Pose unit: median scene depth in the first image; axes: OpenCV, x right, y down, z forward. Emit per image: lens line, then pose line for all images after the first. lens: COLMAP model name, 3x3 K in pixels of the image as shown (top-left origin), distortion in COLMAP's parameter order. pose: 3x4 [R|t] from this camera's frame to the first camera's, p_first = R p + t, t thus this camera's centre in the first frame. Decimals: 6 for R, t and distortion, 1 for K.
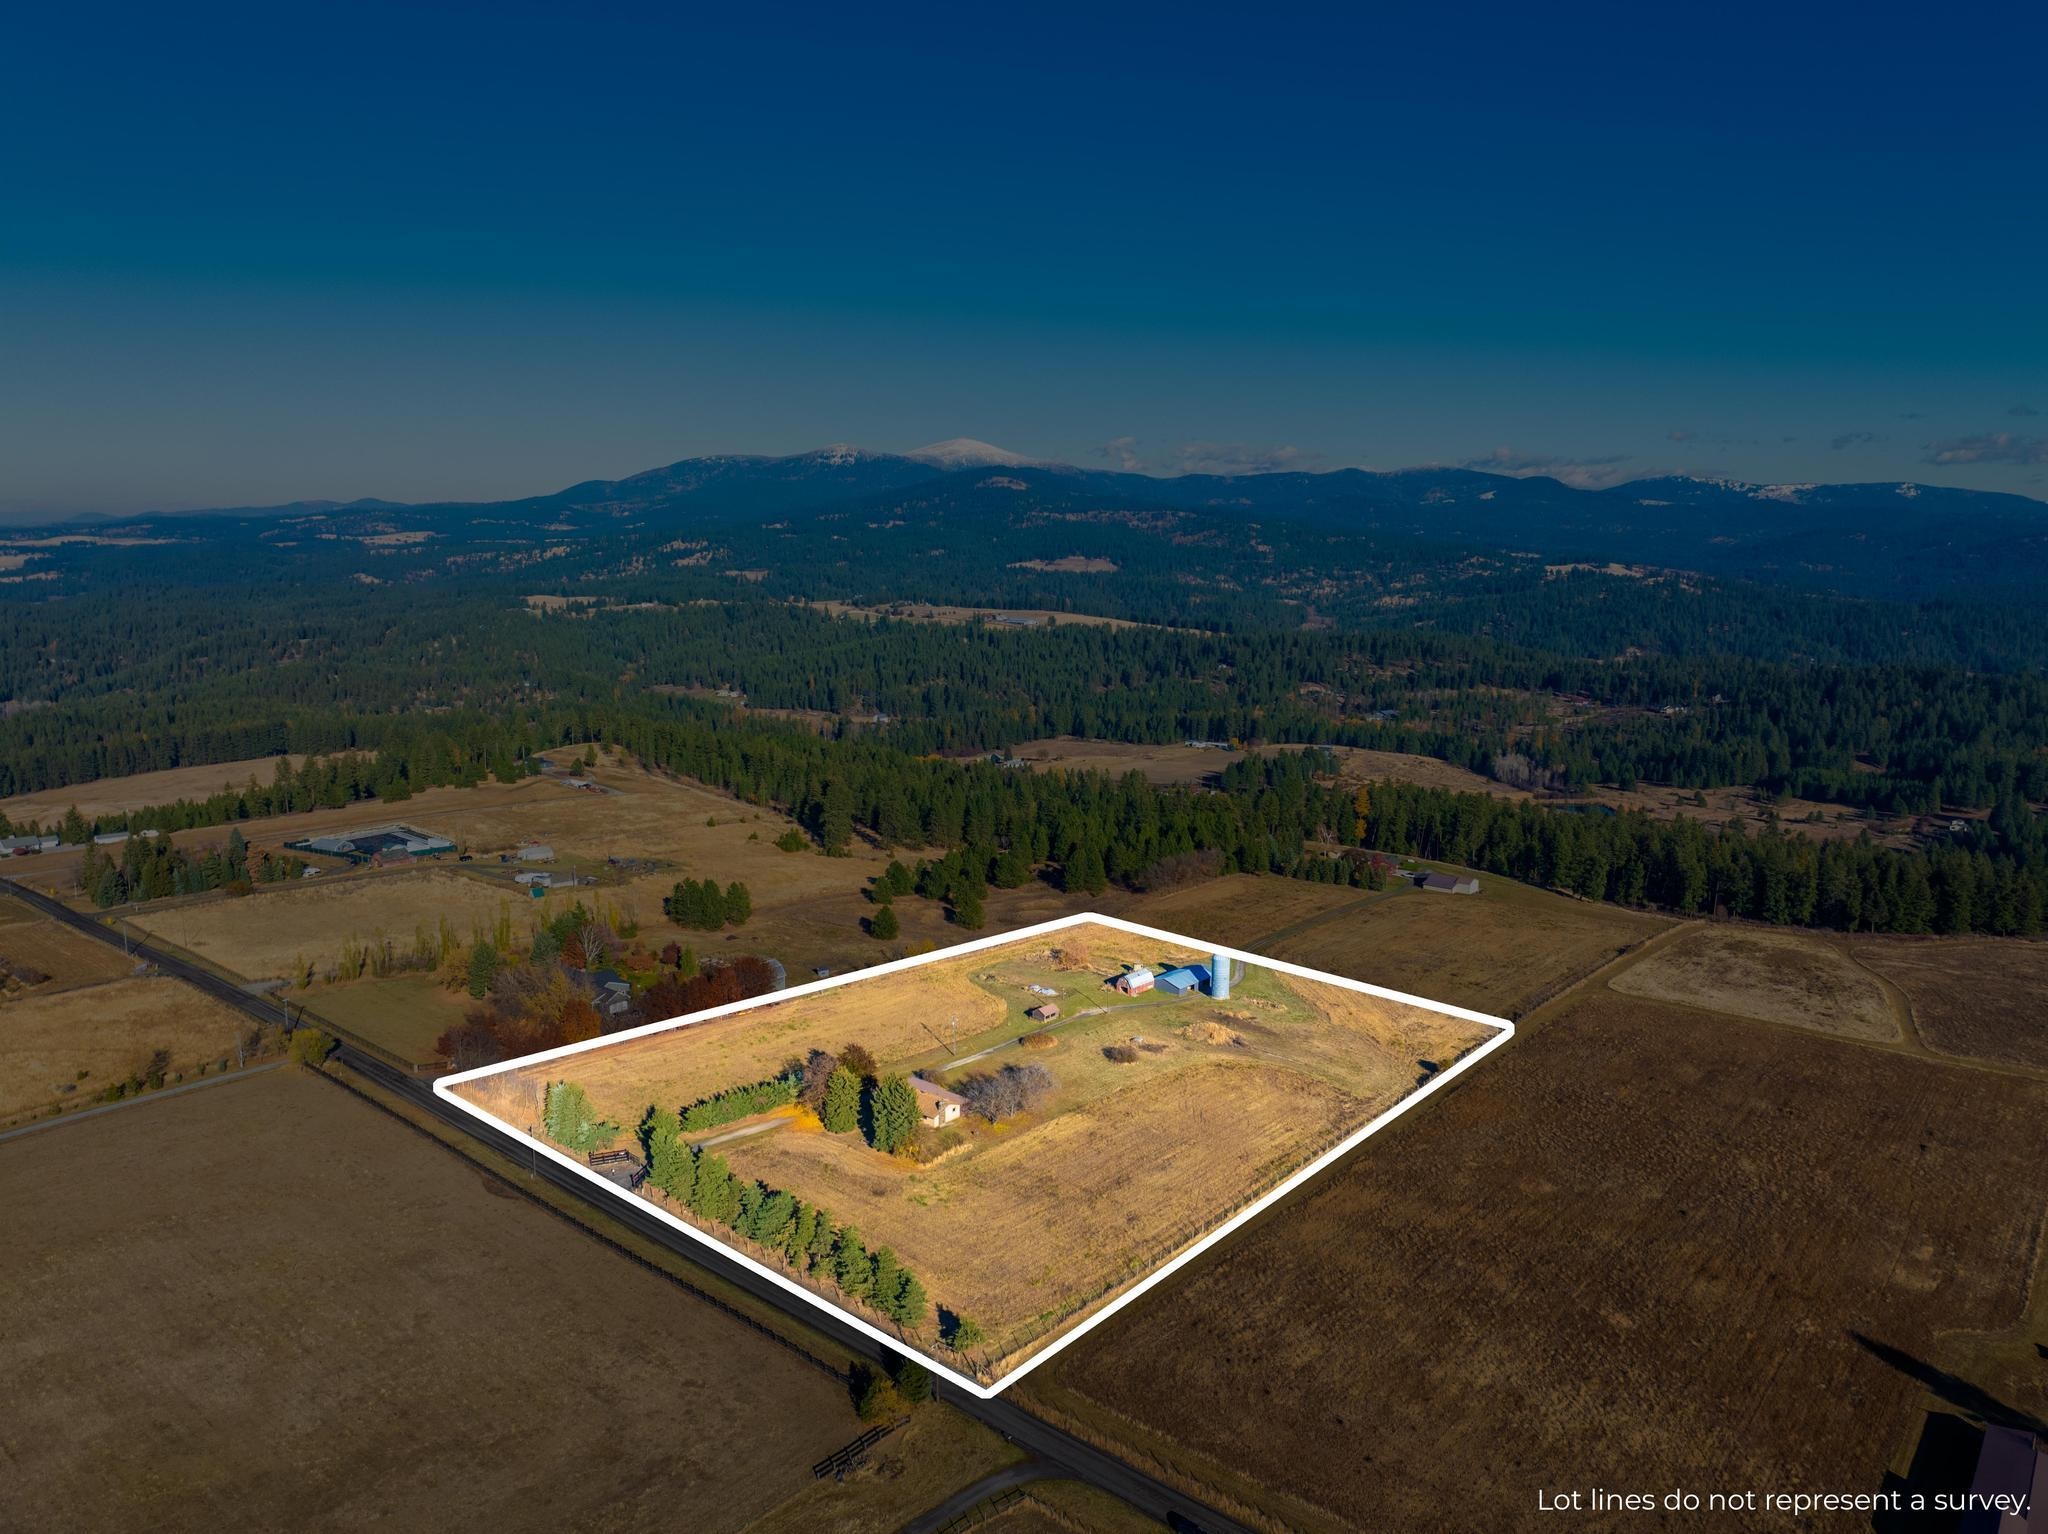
lens RADIAL K [[1434.7, 0, 1042.7], [0, 1434.7, 773.0], [0, 0, 1]] dist [-0.041417, 0.004688]
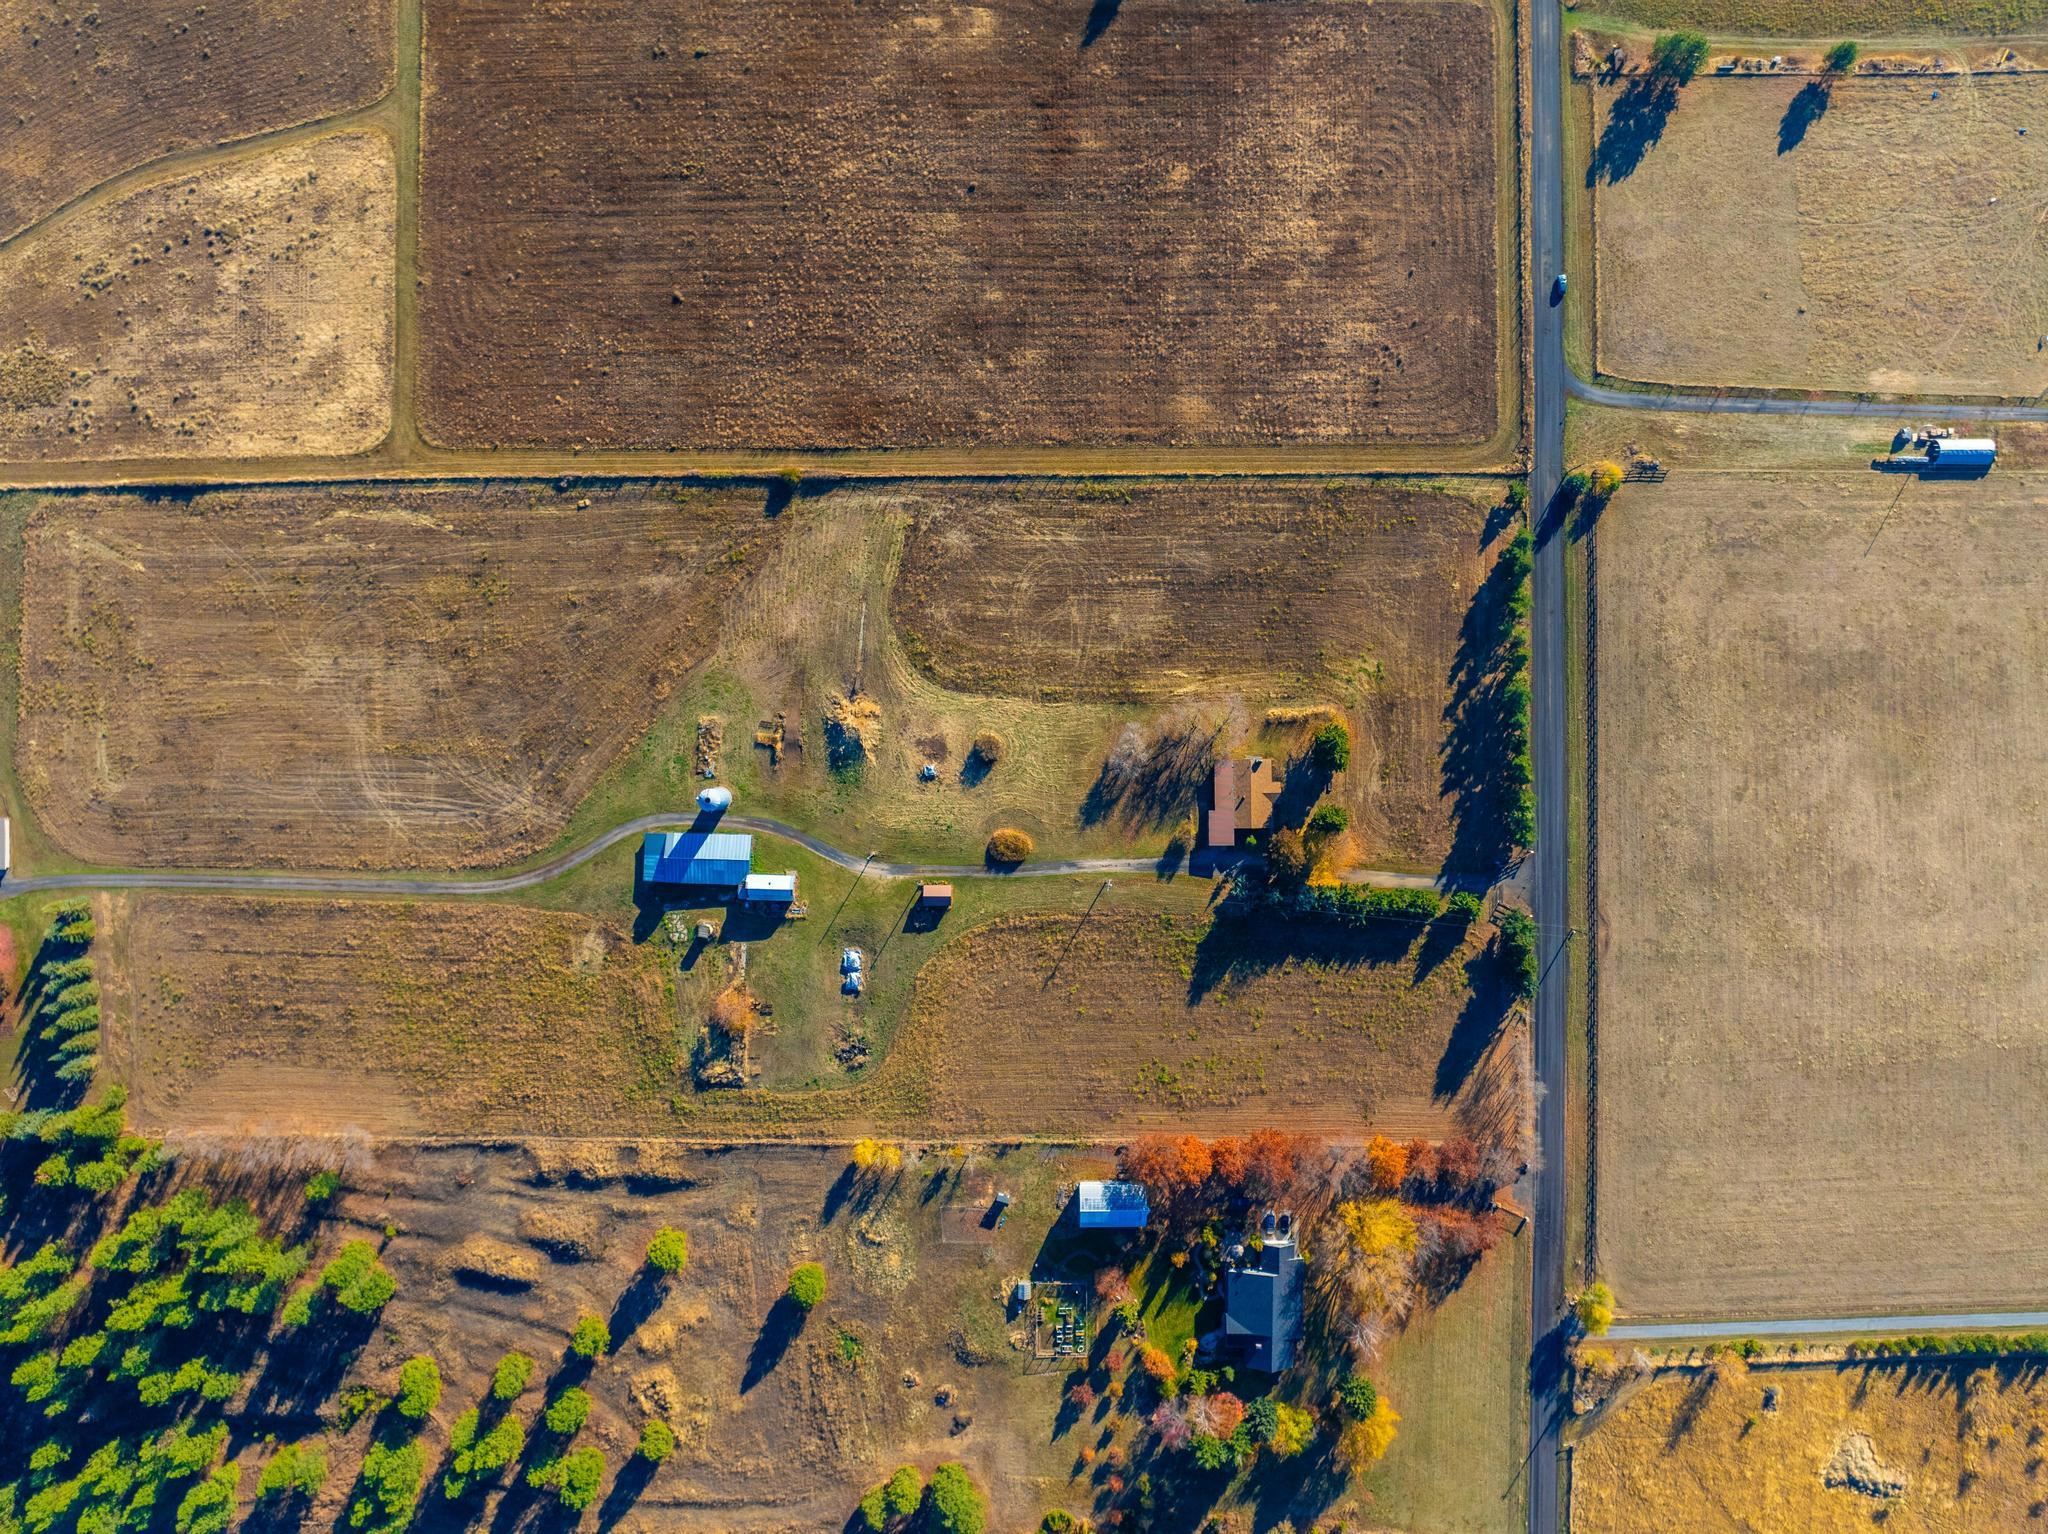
lens RADIAL K [[1434.7, 0, 1042.7], [0, 1434.7, 773.0], [0, 0, 1]] dist [-0.041417, 0.004688]
pose [[-0.633563, -0.773662, -0.006705, 0.026583], [0.116733, -0.104154, 0.987687, -0.710502], [-0.764834, 0.624979, 0.156301, 0.813178]]
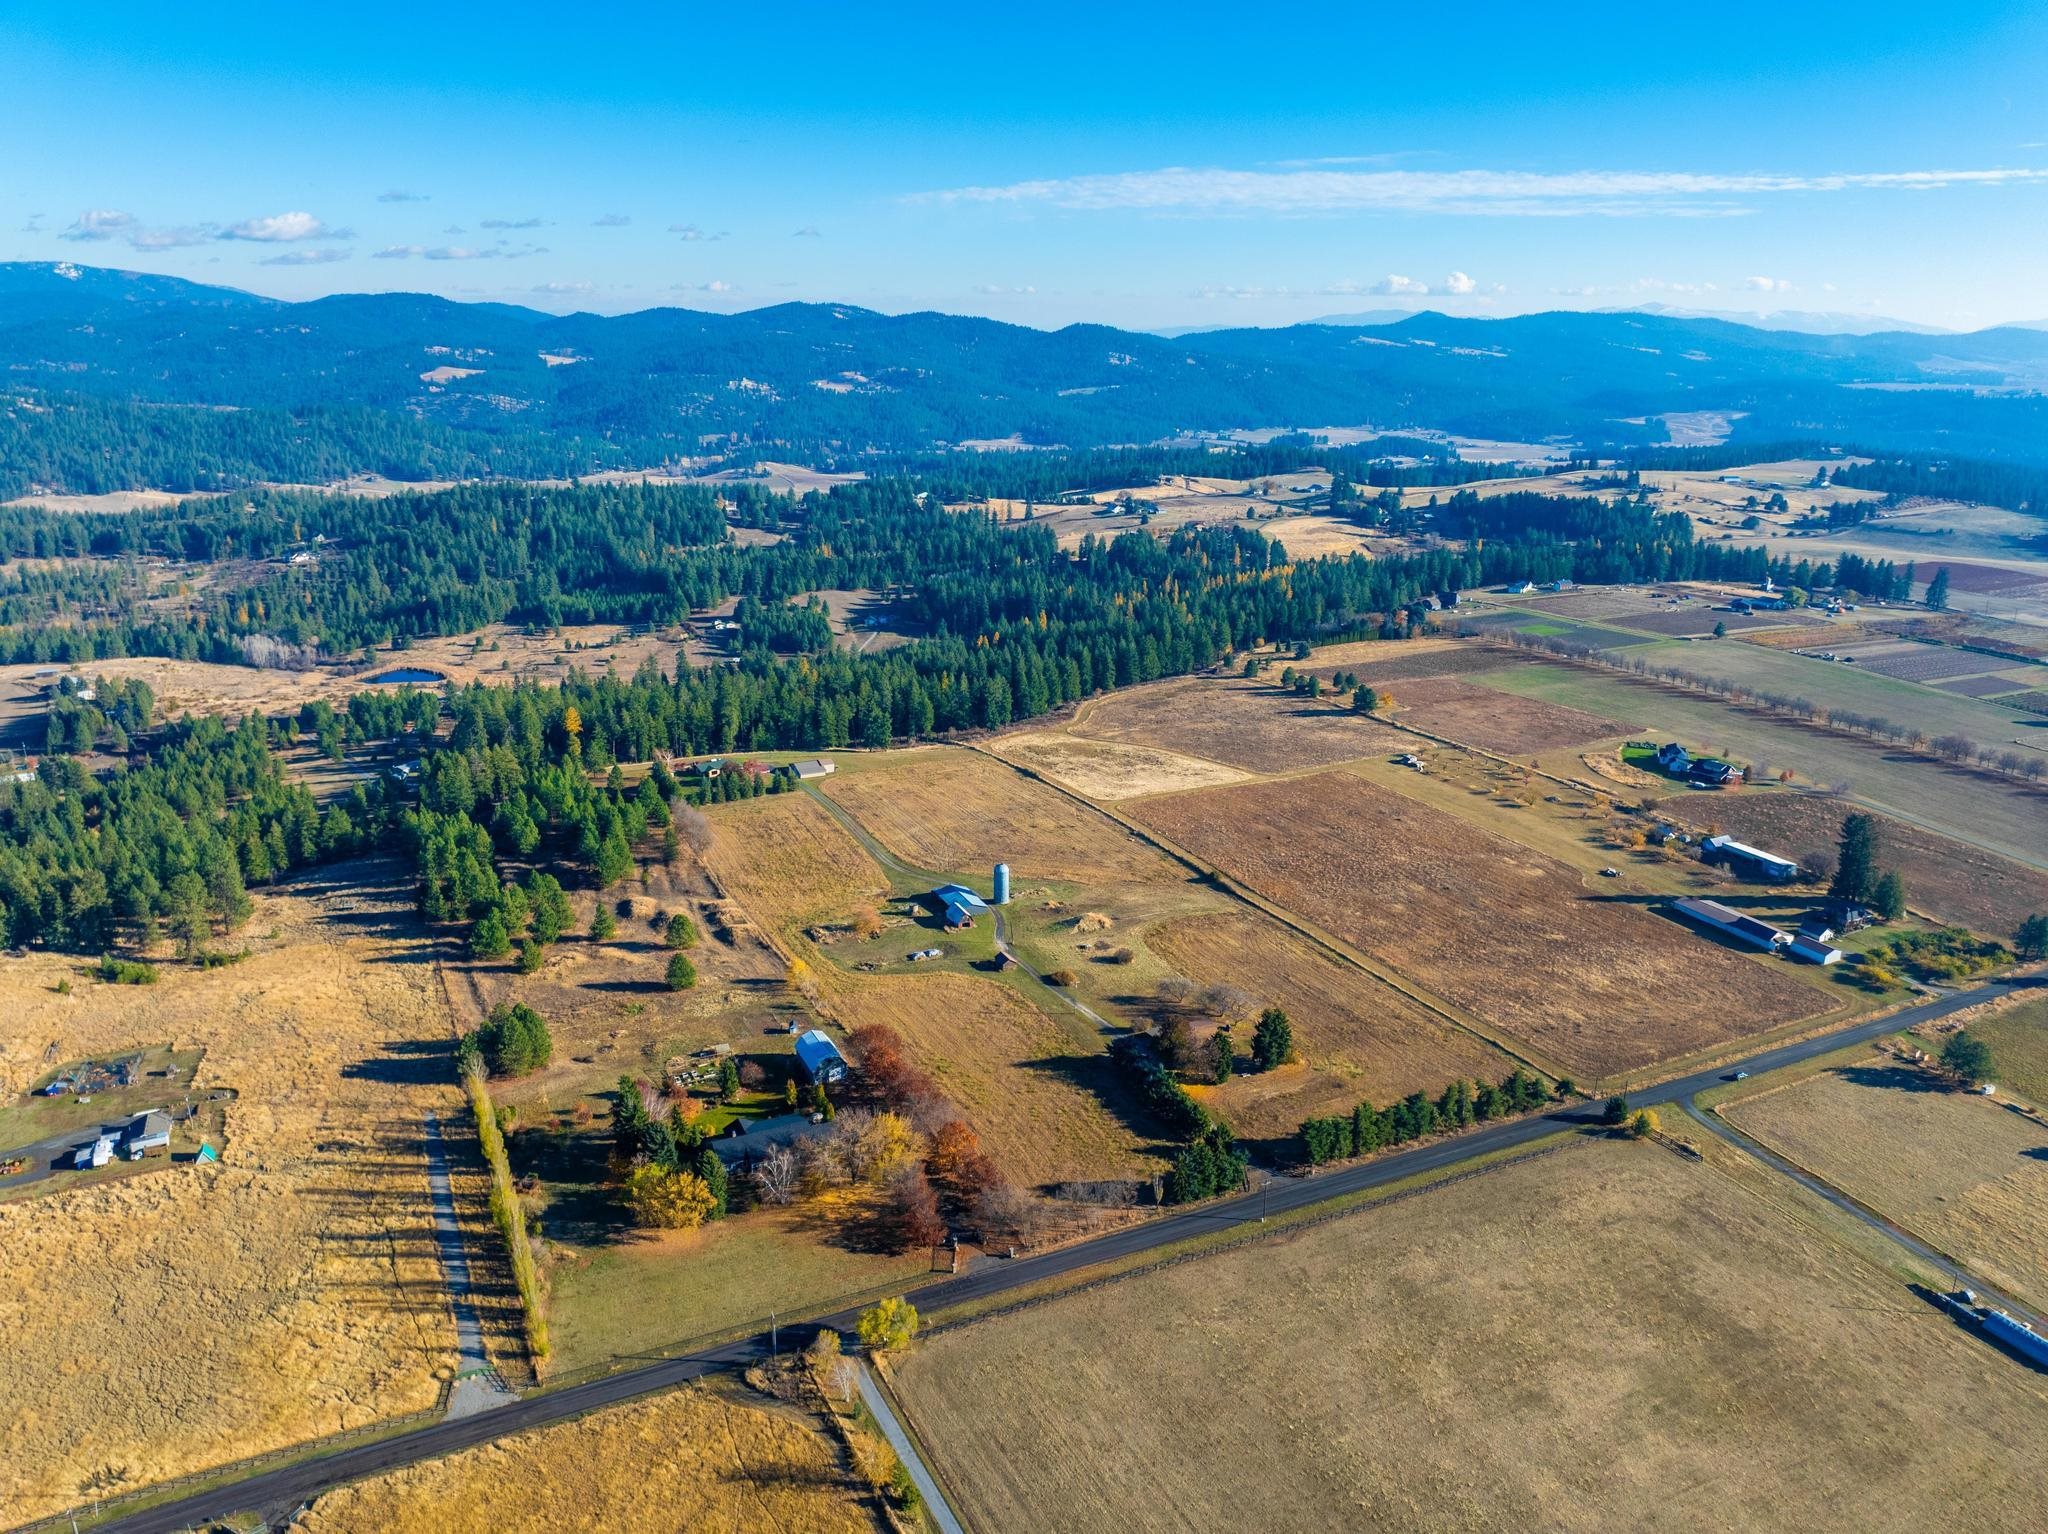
lens RADIAL K [[1434.7, 0, 1042.7], [0, 1434.7, 773.0], [0, 0, 1]] dist [-0.041417, 0.004688]
pose [[0.411542, -0.274773, 0.868984, -0.978417], [0.141873, 0.961161, 0.236729, -0.251507], [-0.900281, 0.025861, 0.434541, 0.505595]]
